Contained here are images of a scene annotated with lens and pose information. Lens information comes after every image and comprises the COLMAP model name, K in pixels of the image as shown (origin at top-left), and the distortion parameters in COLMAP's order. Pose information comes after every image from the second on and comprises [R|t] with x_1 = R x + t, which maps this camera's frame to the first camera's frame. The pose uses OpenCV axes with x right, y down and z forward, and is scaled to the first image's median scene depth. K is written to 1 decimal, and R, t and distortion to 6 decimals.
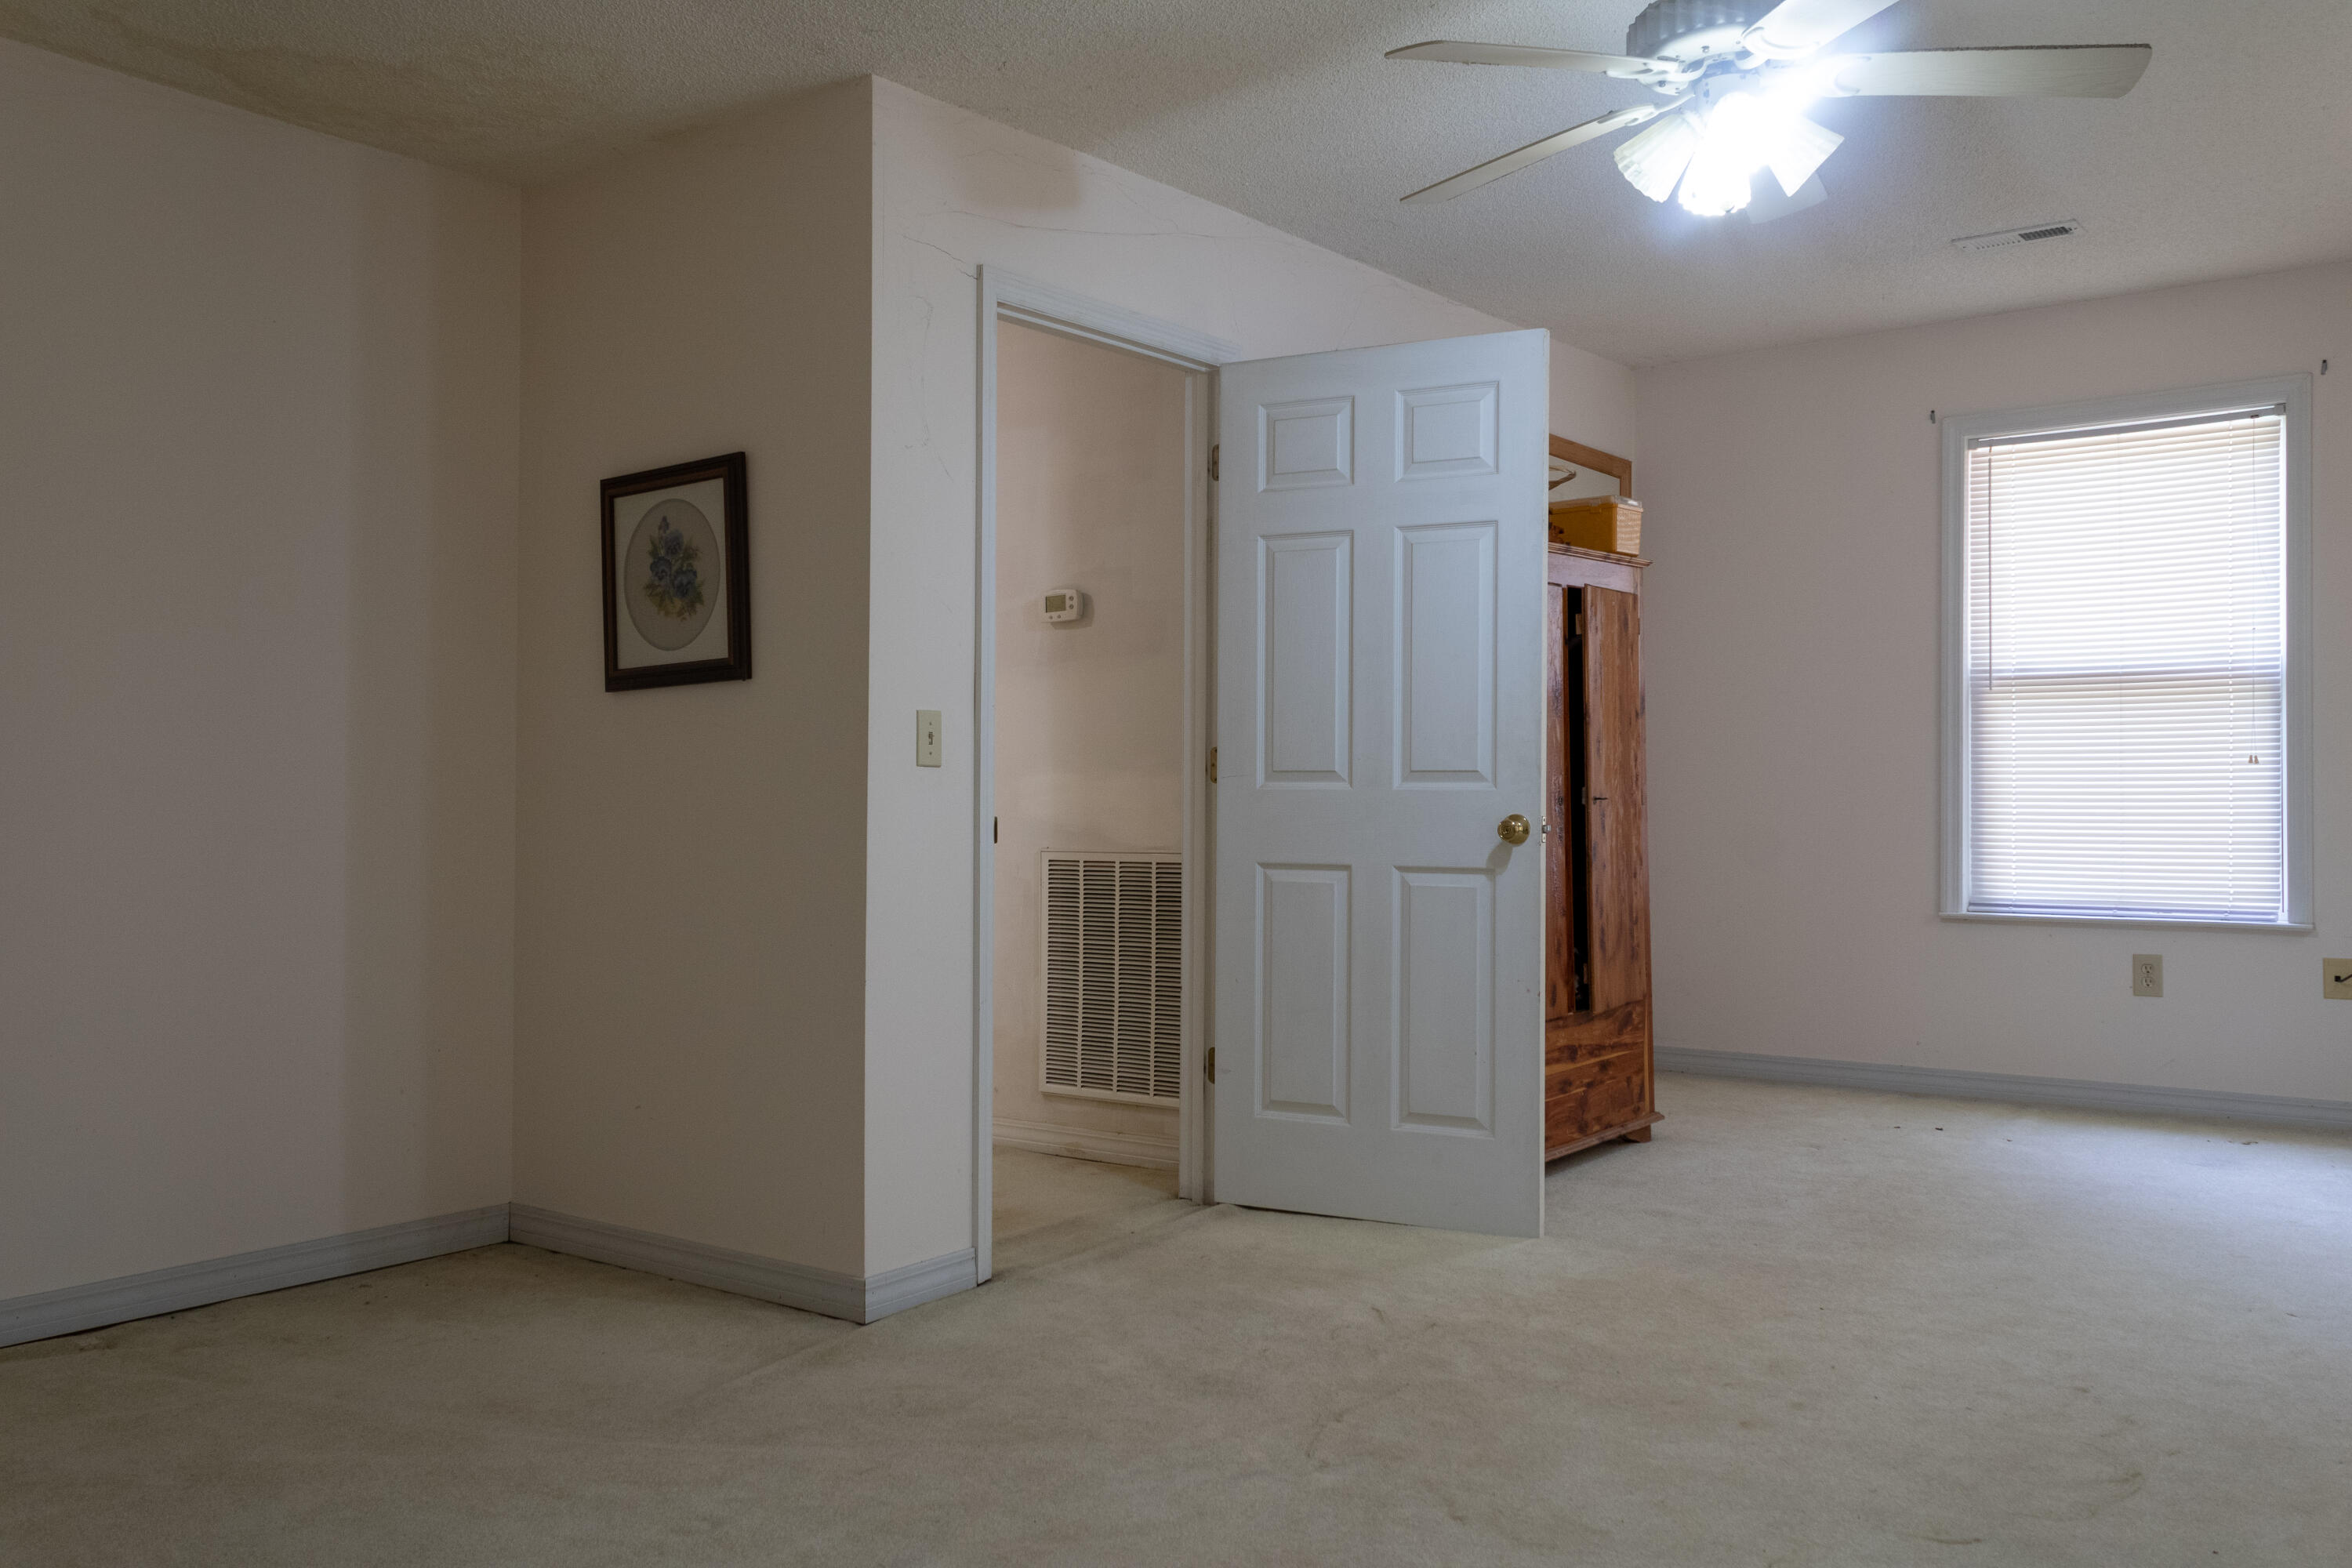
lens RADIAL K [[1918.7, 0, 1178.4], [0, 1918.7, 791.0], [0, 0, 1]] dist [0.024156, -0.019097]
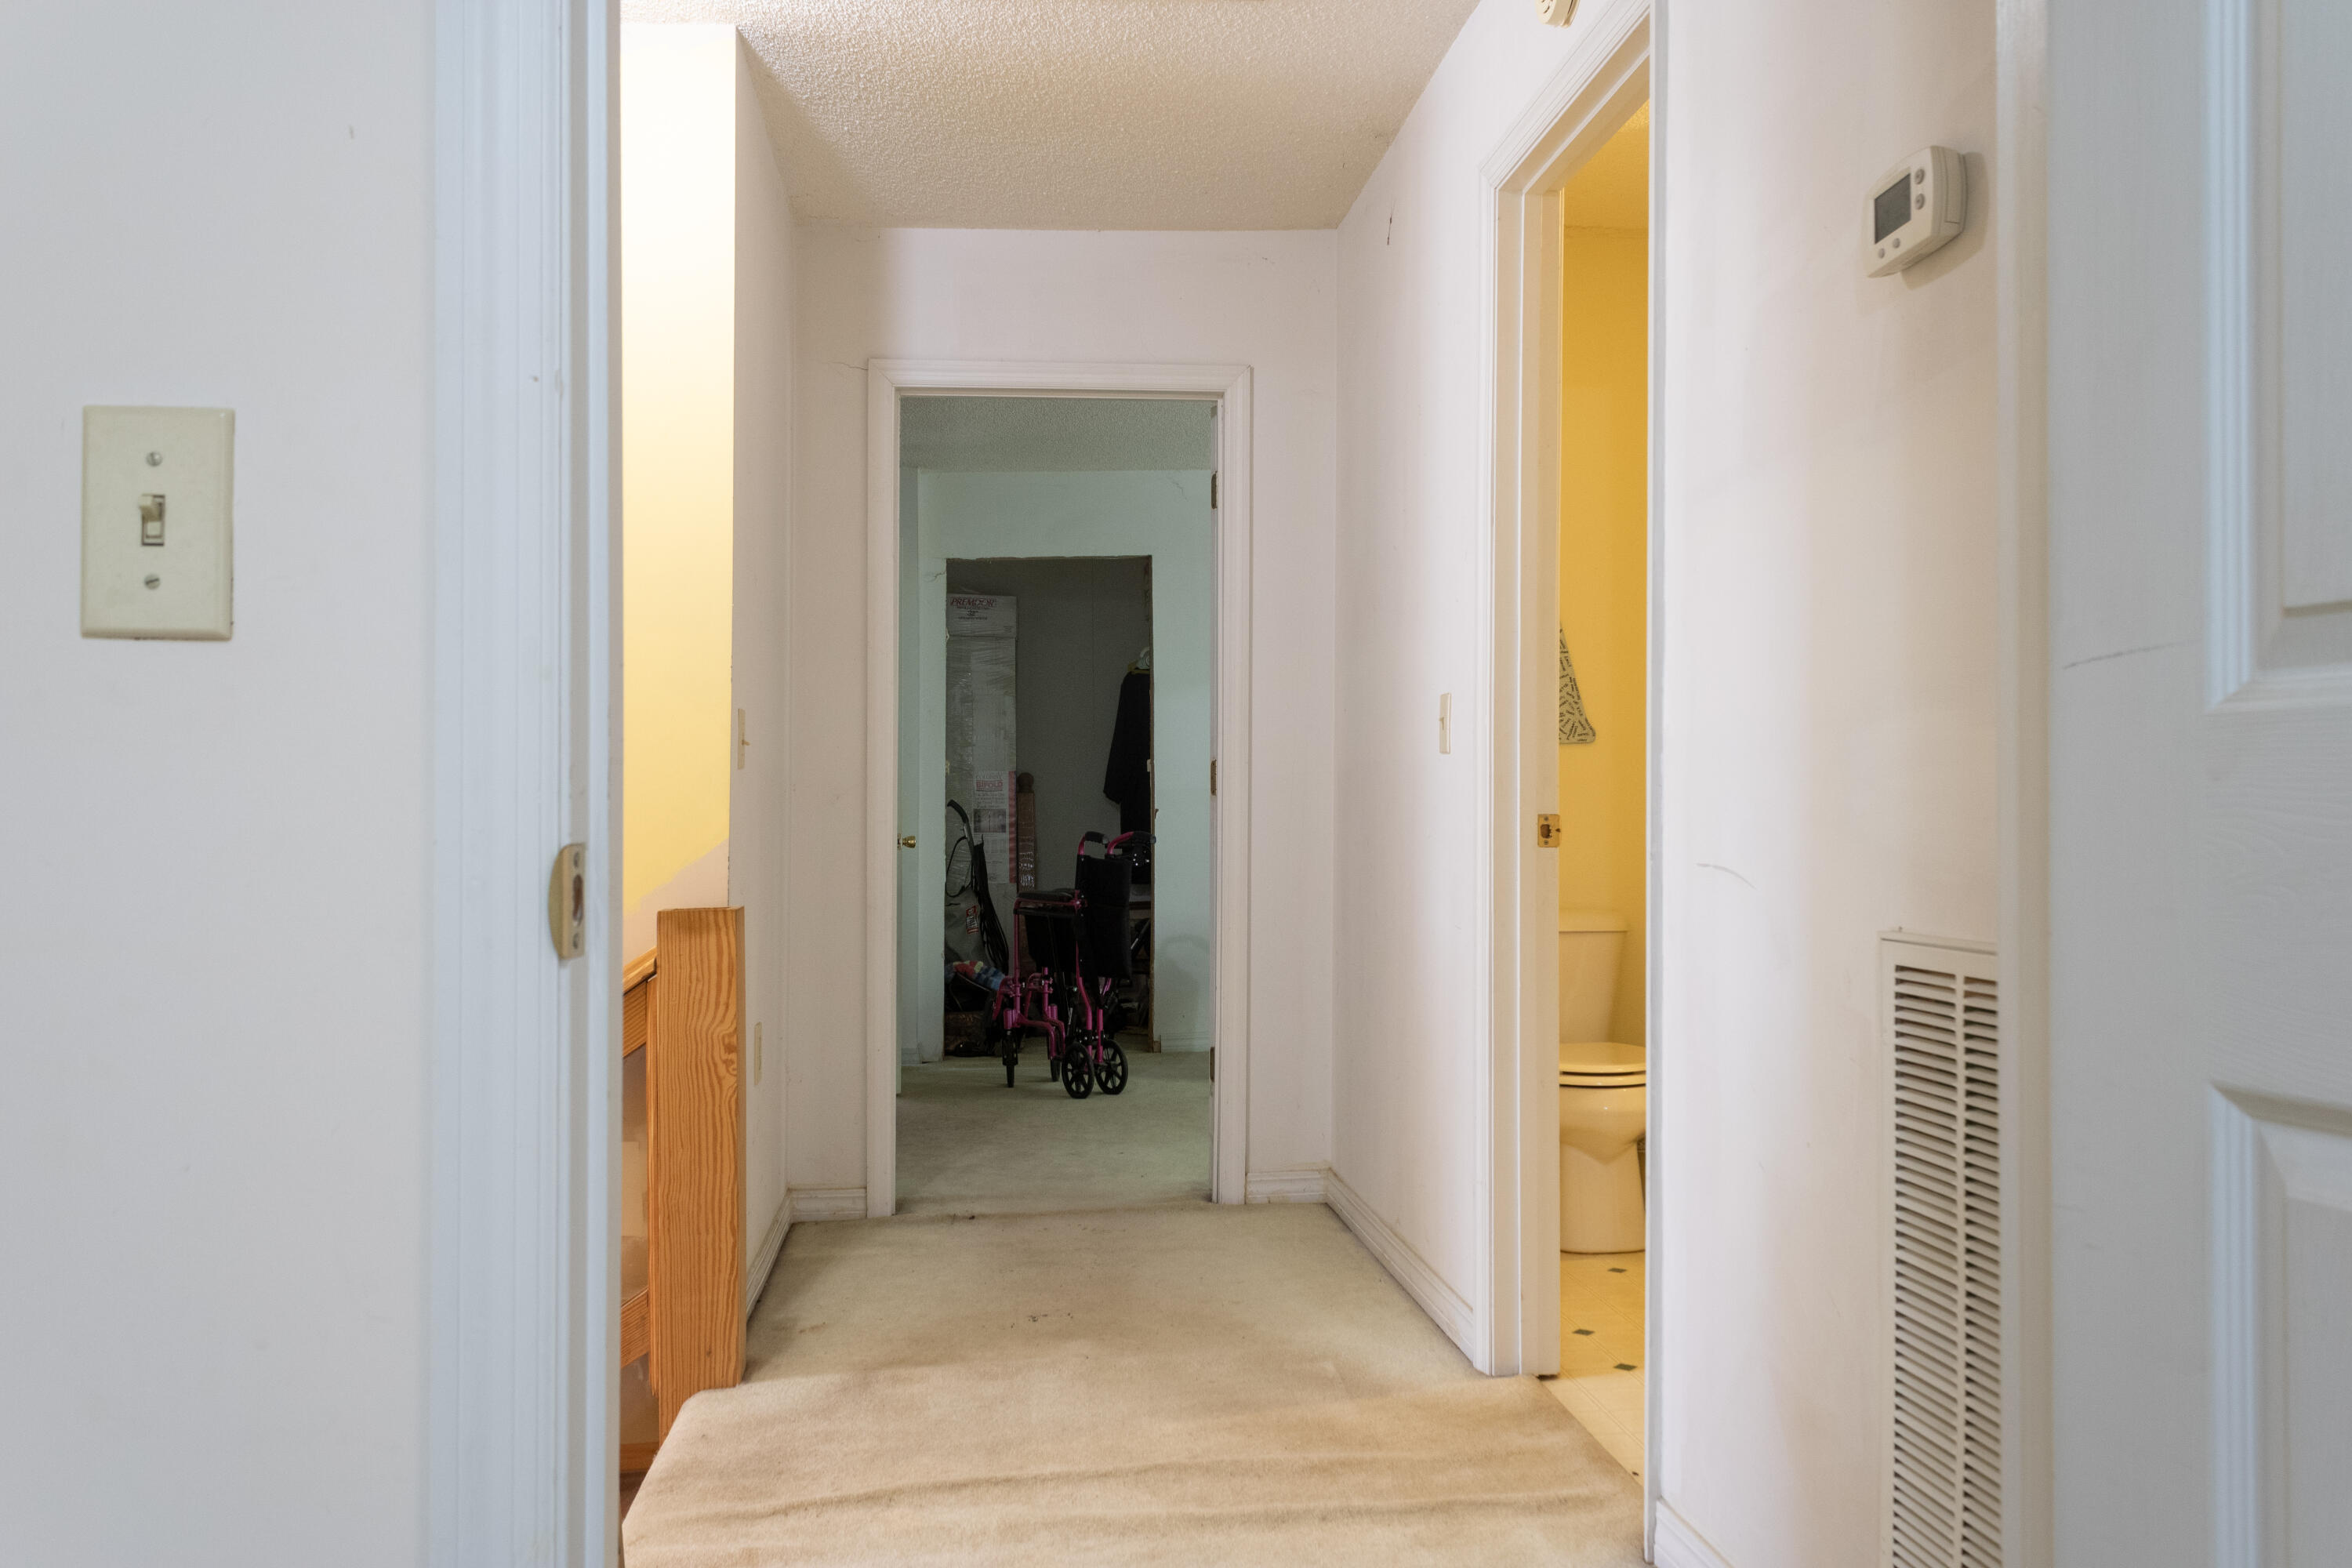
lens RADIAL K [[1918.7, 0, 1179.0], [0, 1918.7, 790.0], [0, 0, 1]] dist [0.024156, -0.019097]
pose [[0.686275, -0.015428, -0.727178, 0.095789], [0.010737, 0.999881, -0.011081, 0.006970], [0.727263, -0.000203, 0.686359, 0.680502]]
